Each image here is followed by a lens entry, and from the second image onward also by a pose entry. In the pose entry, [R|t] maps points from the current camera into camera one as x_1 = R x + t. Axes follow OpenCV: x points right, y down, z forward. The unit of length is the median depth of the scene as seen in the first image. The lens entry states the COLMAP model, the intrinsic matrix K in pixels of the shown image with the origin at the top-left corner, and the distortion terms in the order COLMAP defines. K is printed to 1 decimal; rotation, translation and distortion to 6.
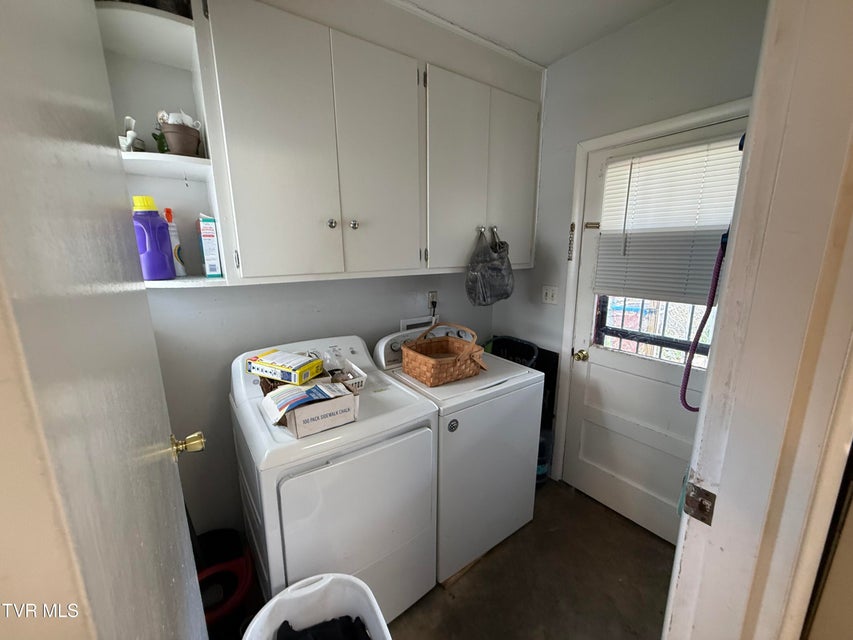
lens RADIAL K [[343.8, 0, 426.5], [0, 343.8, 320.0], [0, 0, 1]] dist [-0.000399, 0.000021]
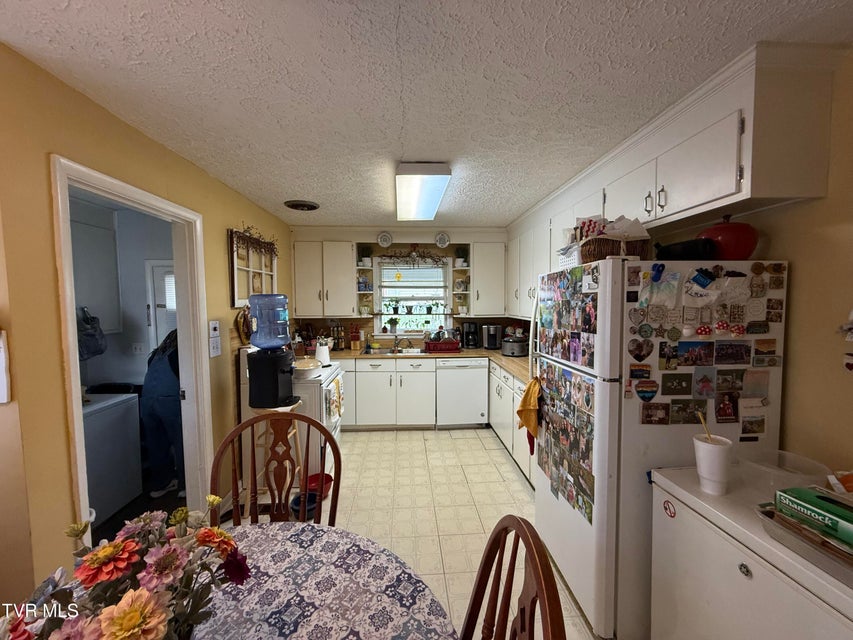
lens RADIAL K [[343.8, 0, 426.5], [0, 343.8, 320.0], [0, 0, 1]] dist [-0.000399, 0.000021]
pose [[0.532756, -0.049573, 0.844815, -0.275983], [0.174948, 0.983170, -0.052634, 0.121566], [-0.827988, 0.175840, 0.532463, -1.014667]]
